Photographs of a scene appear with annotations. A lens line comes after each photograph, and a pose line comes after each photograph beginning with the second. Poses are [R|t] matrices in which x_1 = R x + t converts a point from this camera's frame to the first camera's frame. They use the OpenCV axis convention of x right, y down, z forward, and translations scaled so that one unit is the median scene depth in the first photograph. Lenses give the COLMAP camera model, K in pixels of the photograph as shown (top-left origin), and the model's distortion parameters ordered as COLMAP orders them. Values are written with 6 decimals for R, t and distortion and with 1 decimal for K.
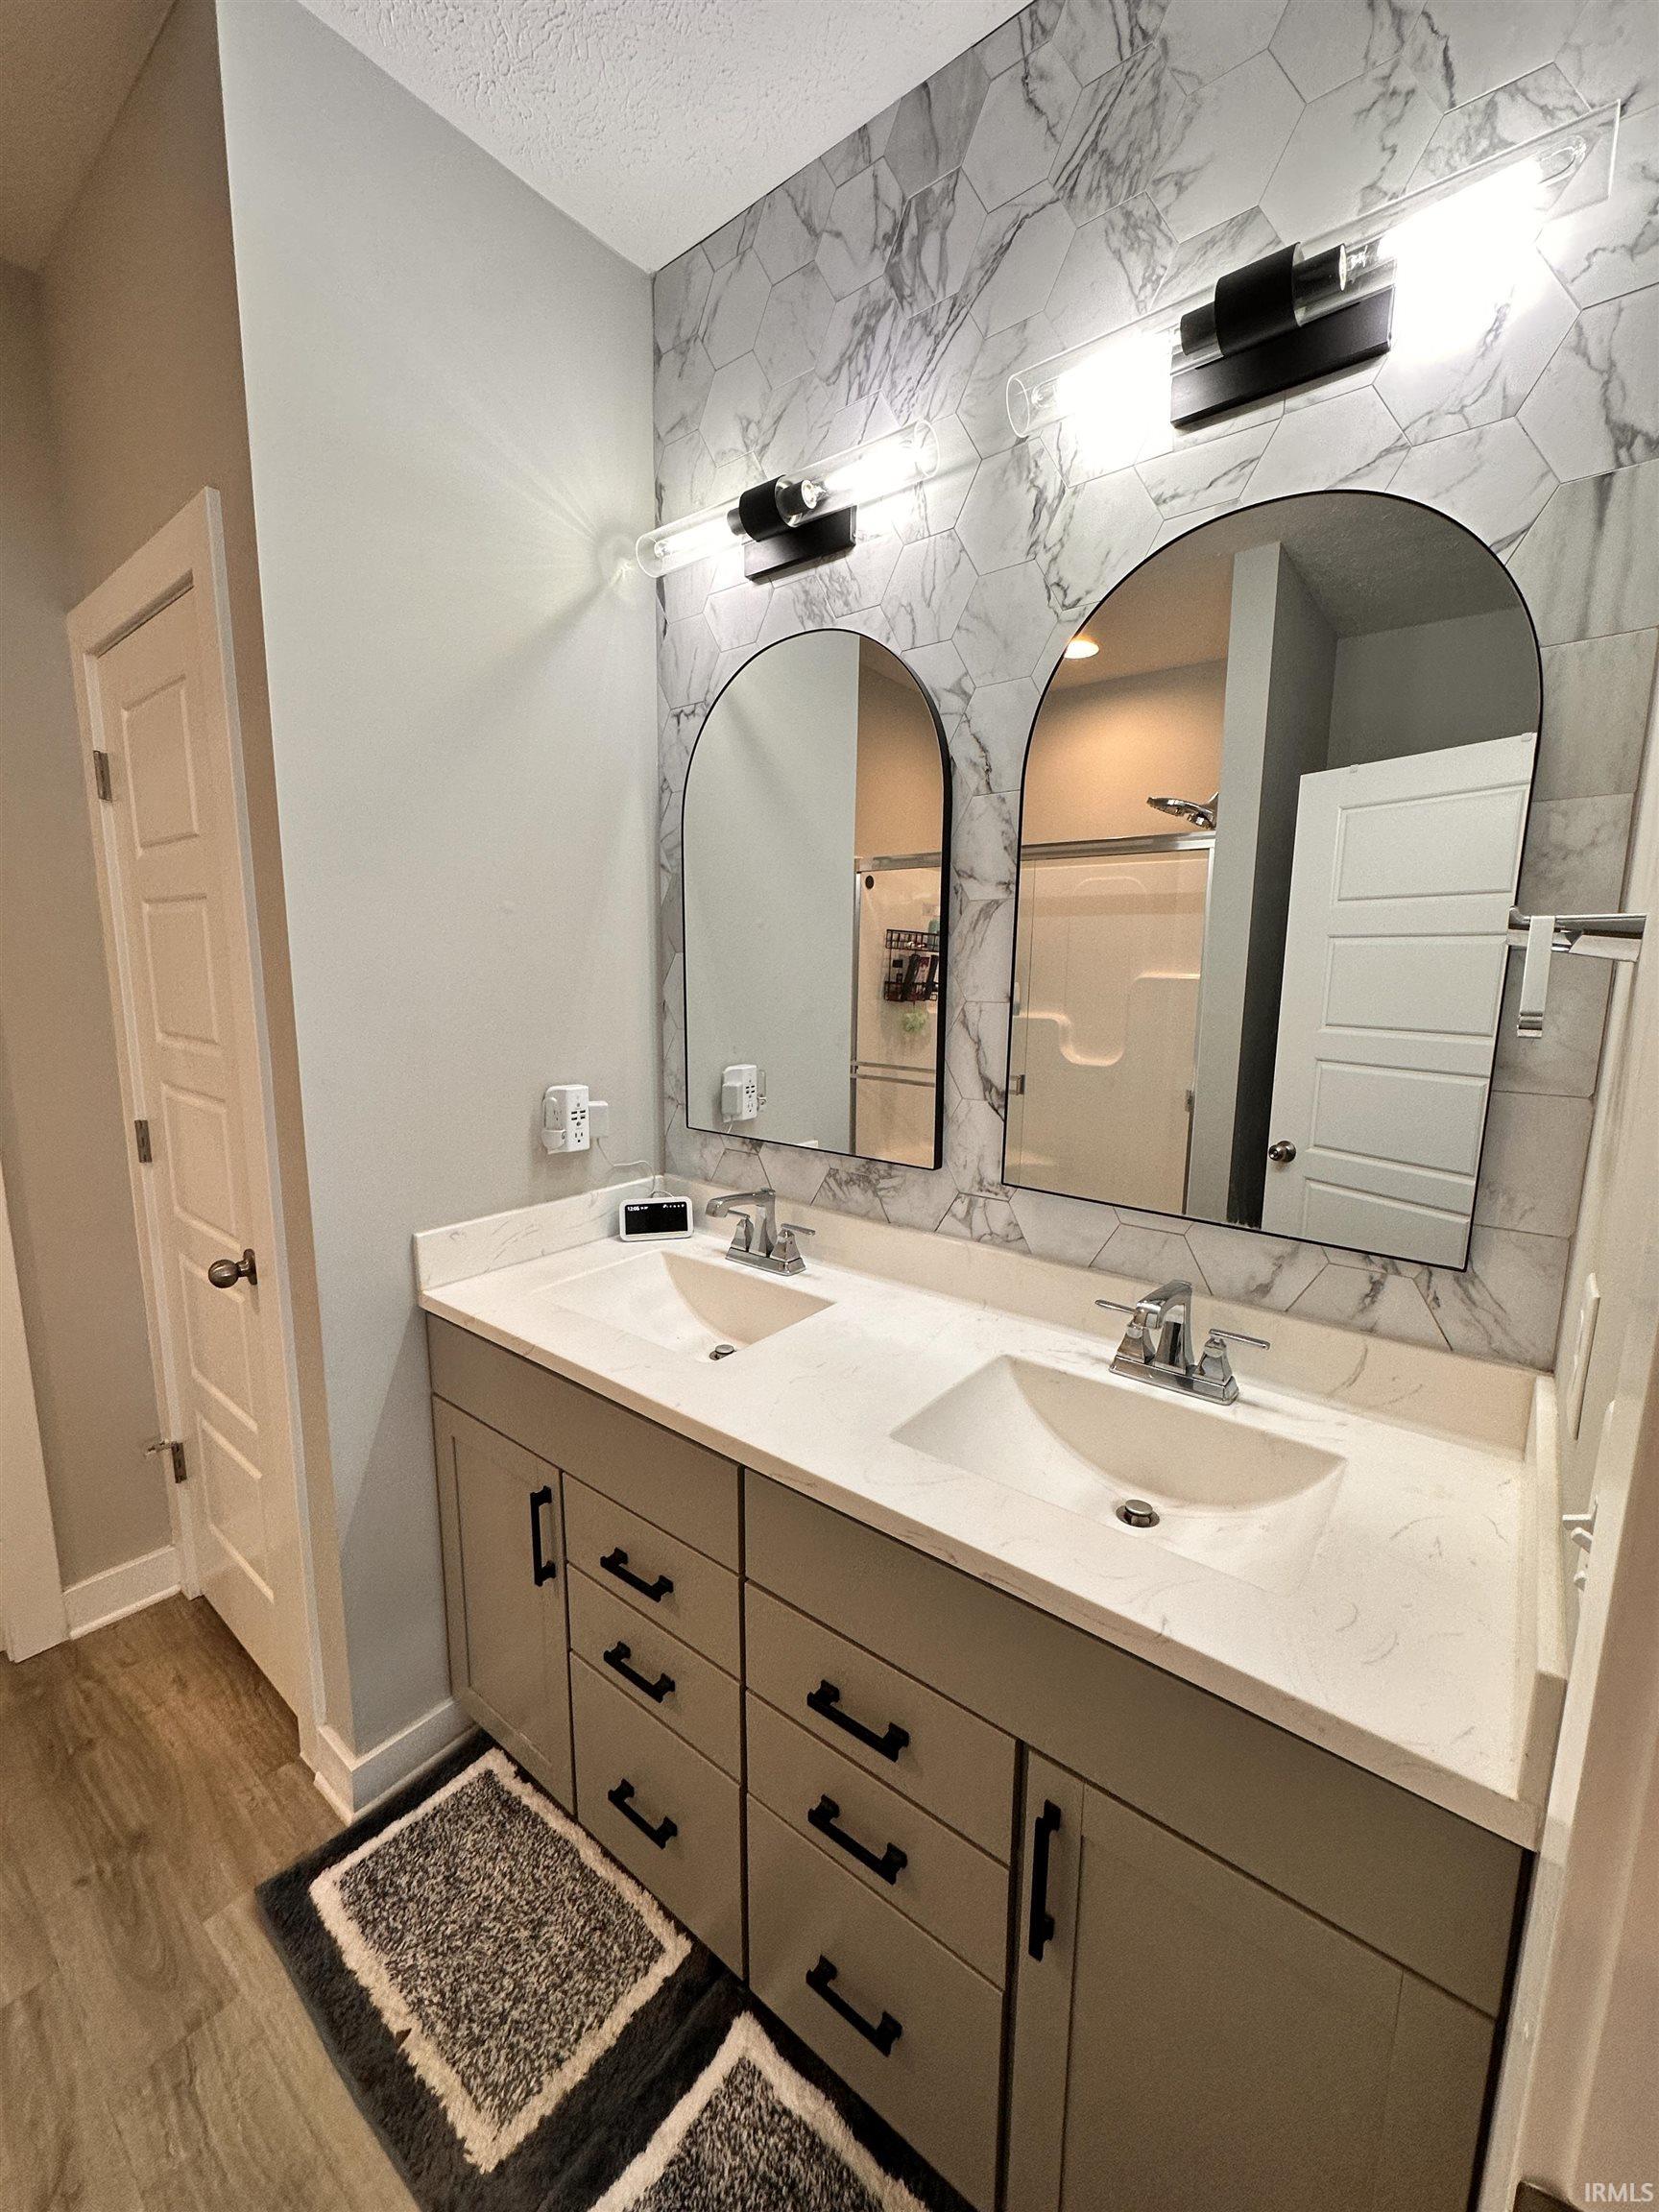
lens RADIAL K [[881.4, 0, 815.0], [0, 881.4, 1103.5], [0, 0, 1]] dist [-0.004043, 0.001291]
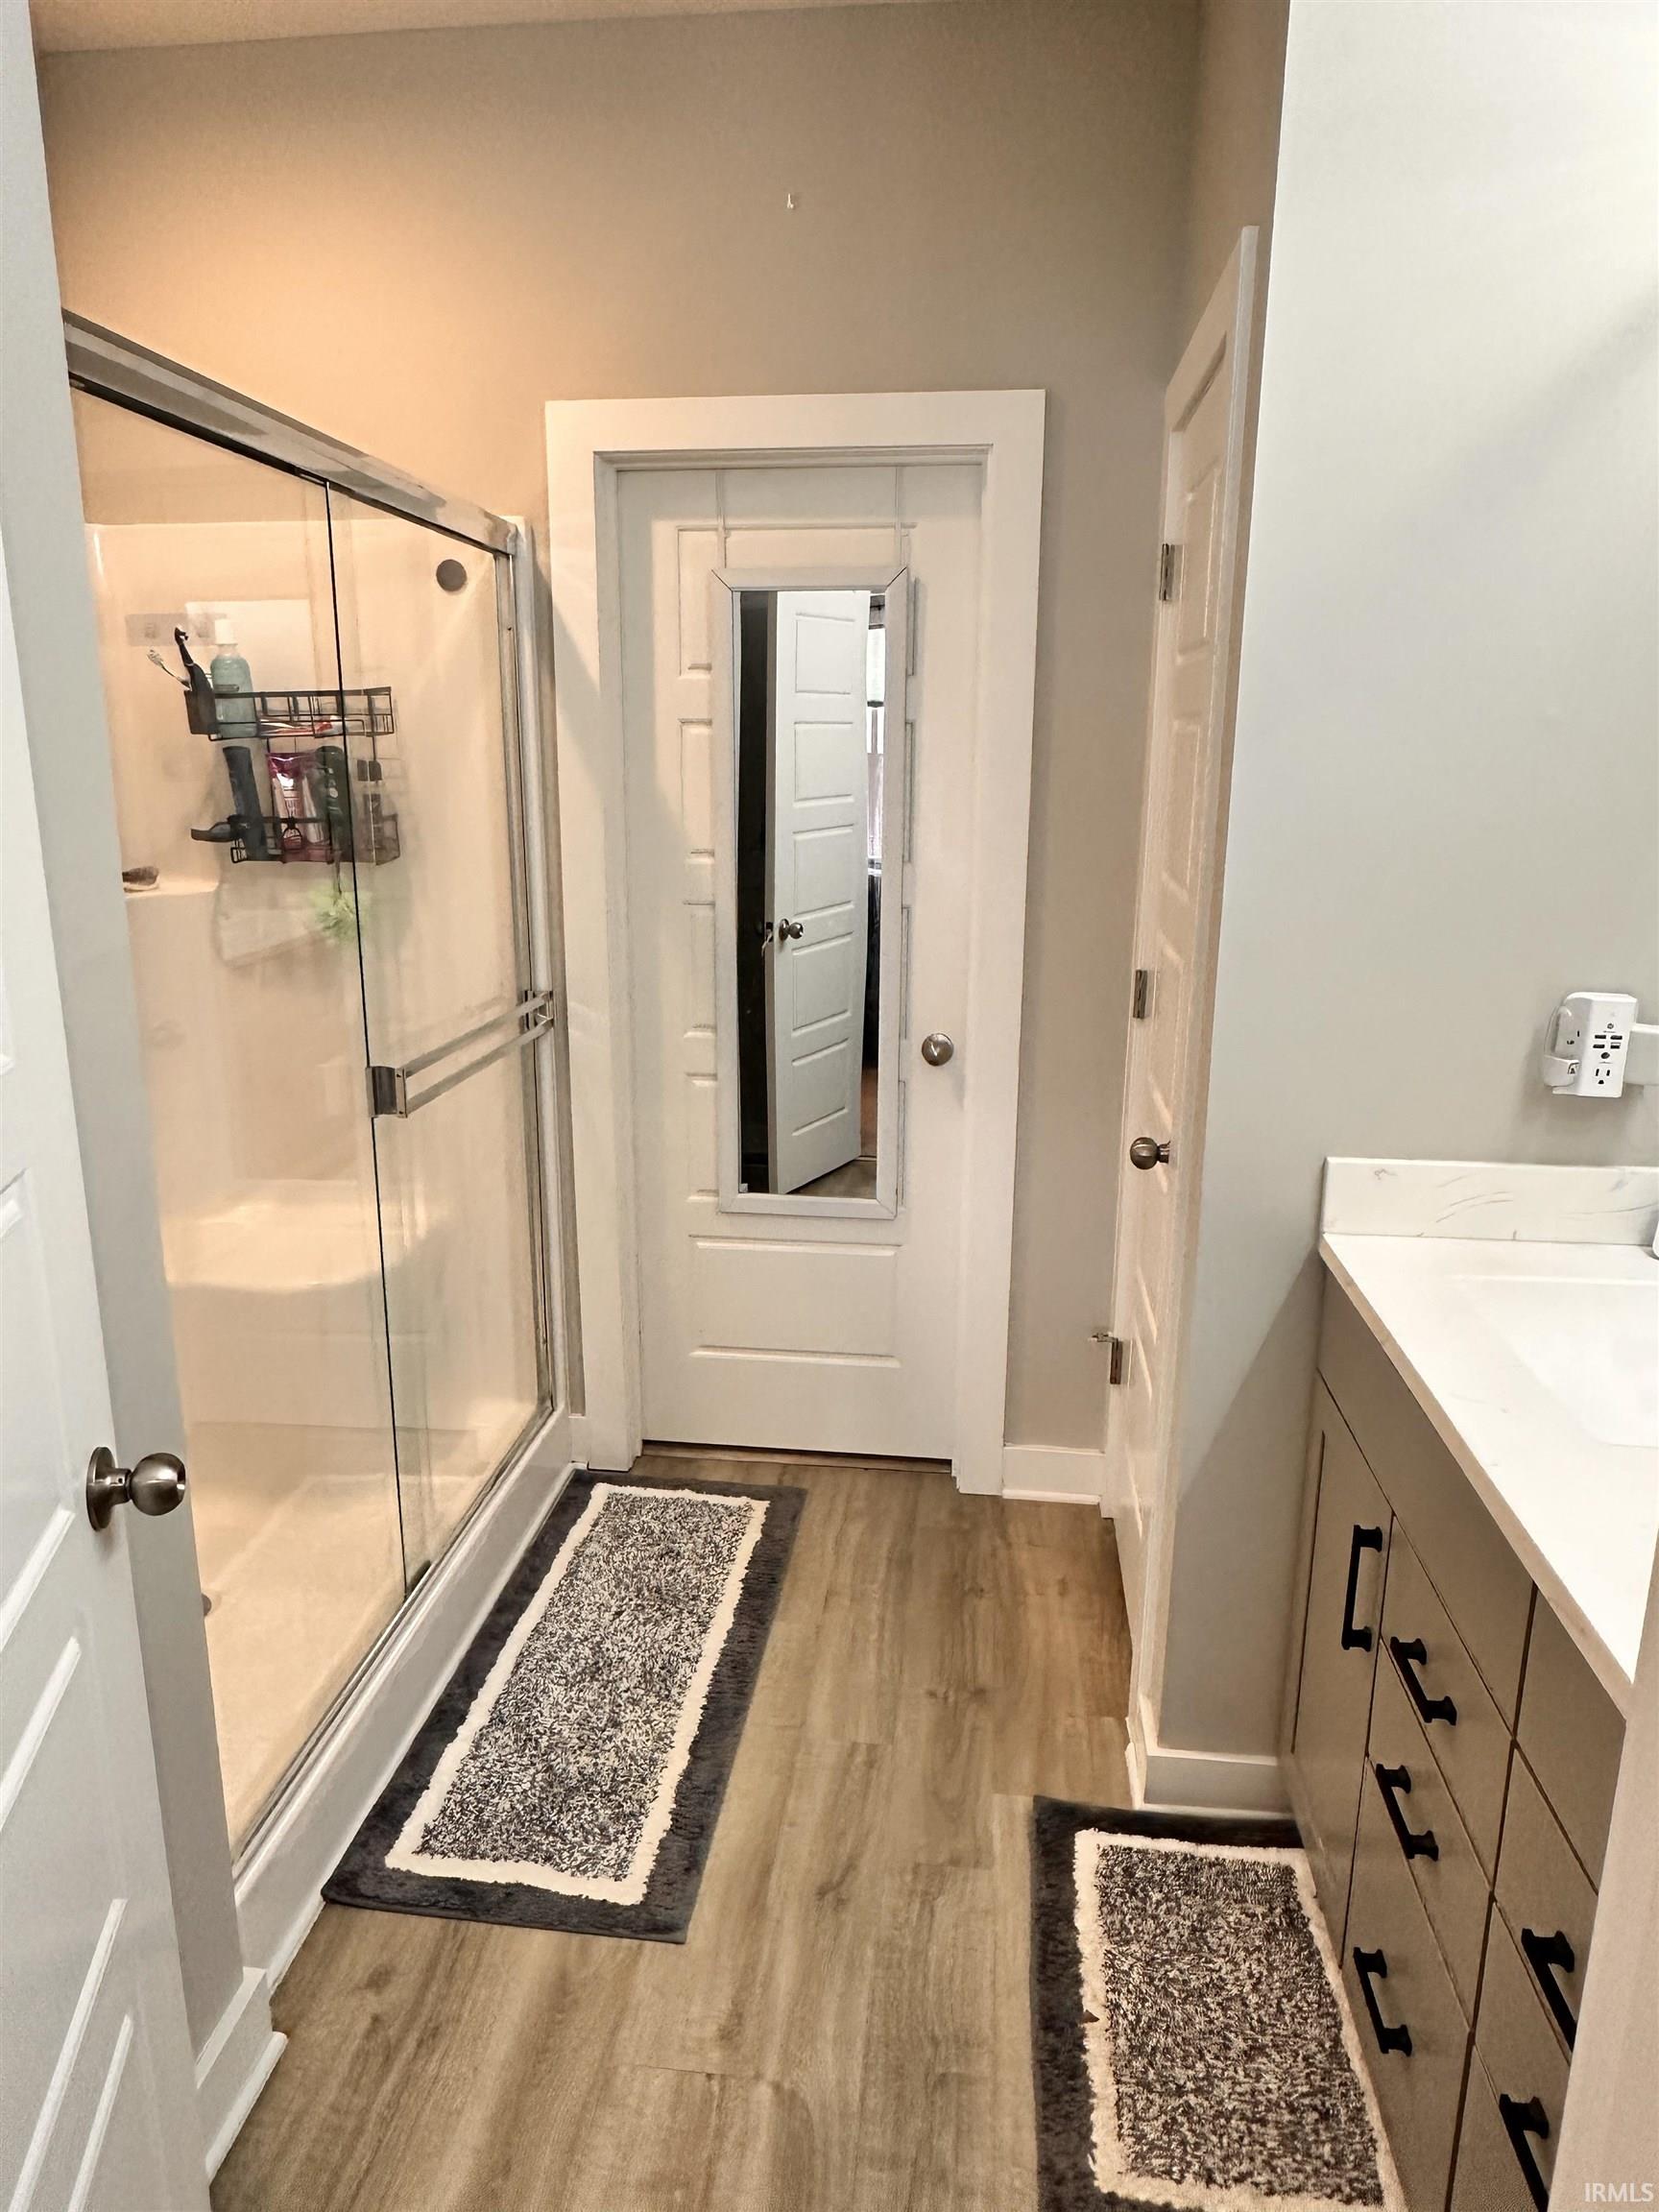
lens RADIAL K [[1400.2, 0, 820.3], [0, 1400.2, 1097.6], [0, 0, 1]] dist [-0.003595, 0.000318]
pose [[0.530293, 0.194776, -0.825137, 0.320747], [-0.137257, 0.980137, 0.143153, -0.016548], [0.836630, 0.037342, 0.546494, -0.032936]]
